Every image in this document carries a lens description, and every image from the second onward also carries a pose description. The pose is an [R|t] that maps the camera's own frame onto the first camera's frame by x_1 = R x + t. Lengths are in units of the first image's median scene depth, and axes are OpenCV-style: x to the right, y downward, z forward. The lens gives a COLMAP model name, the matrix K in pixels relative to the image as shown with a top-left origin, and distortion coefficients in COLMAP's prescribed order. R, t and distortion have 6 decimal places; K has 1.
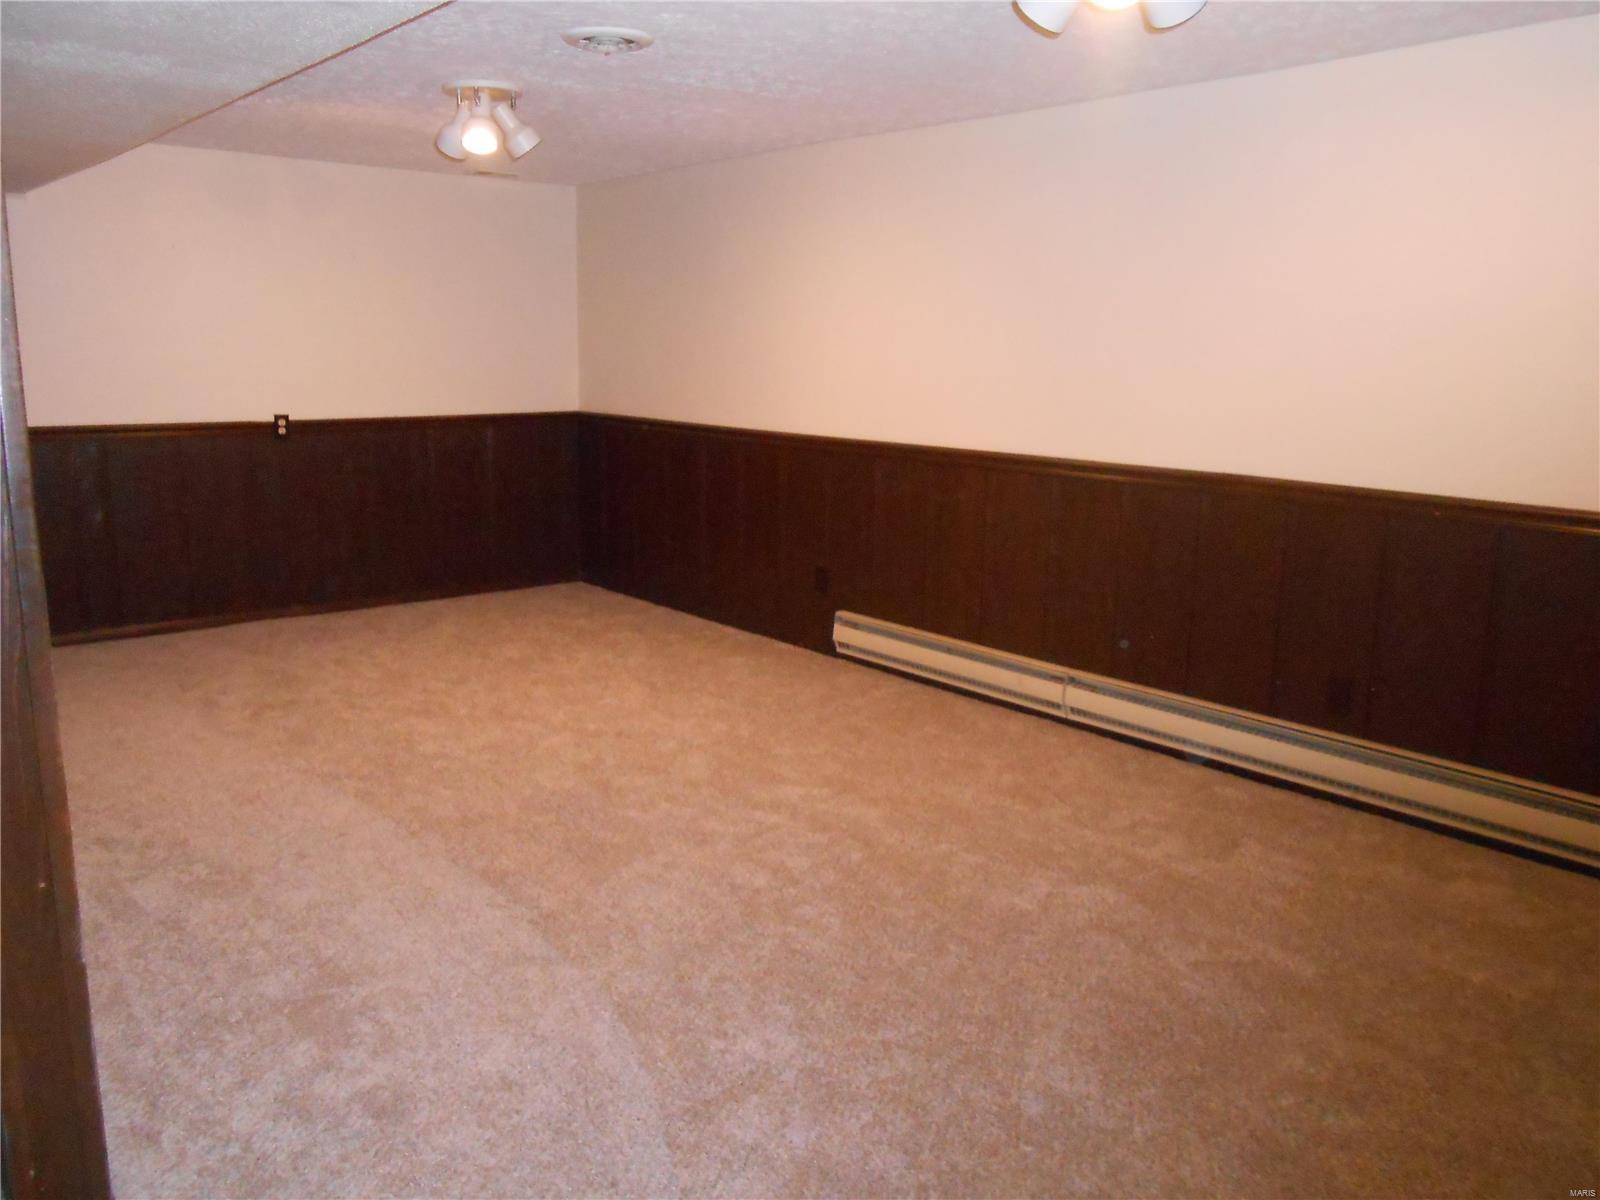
lens RADIAL K [[1262.2, 0, 807.9], [0, 1262.2, 600.5], [0, 0, 1]] dist [-0.035258, 0.060044]
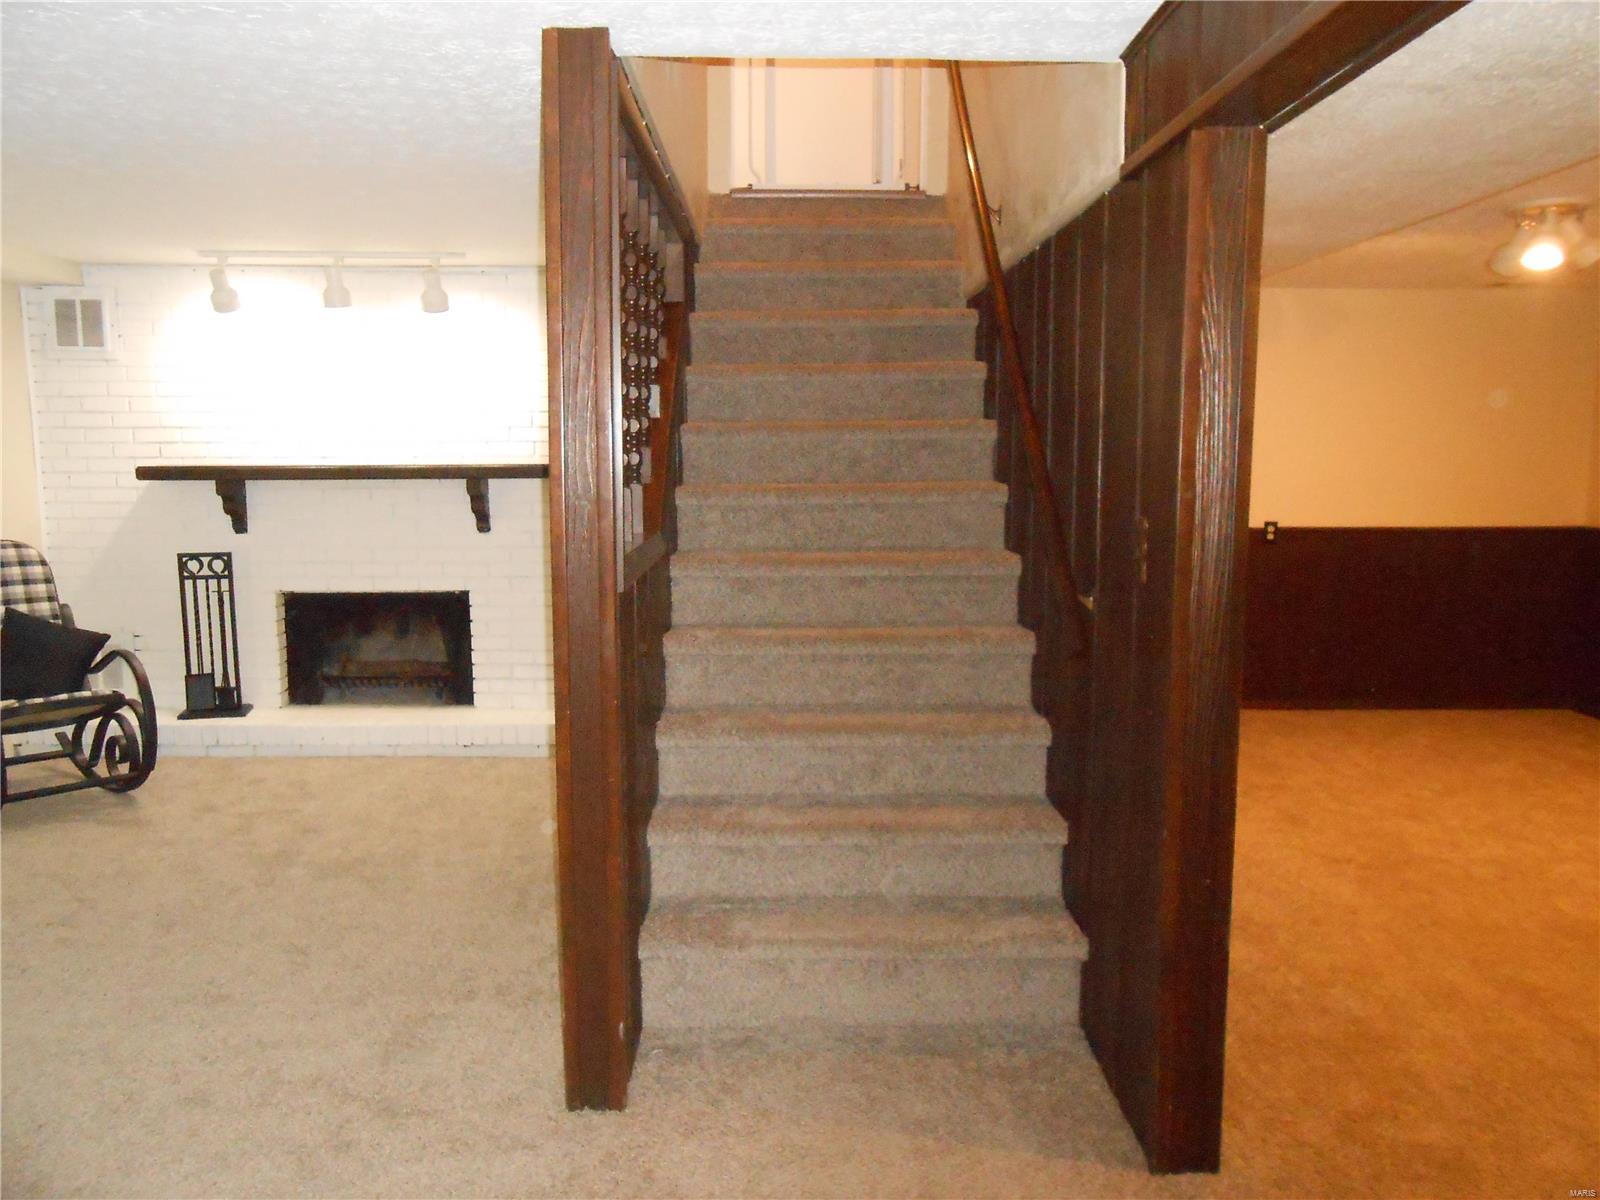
lens RADIAL K [[1262.2, 0, 794.8], [0, 1262.2, 605.1], [0, 0, 1]] dist [-0.035258, 0.060044]
pose [[0.772188, 0.069876, -0.631540, -0.065478], [-0.121812, 0.991779, -0.039206, 0.021762], [0.623608, 0.107204, 0.774352, -0.118594]]
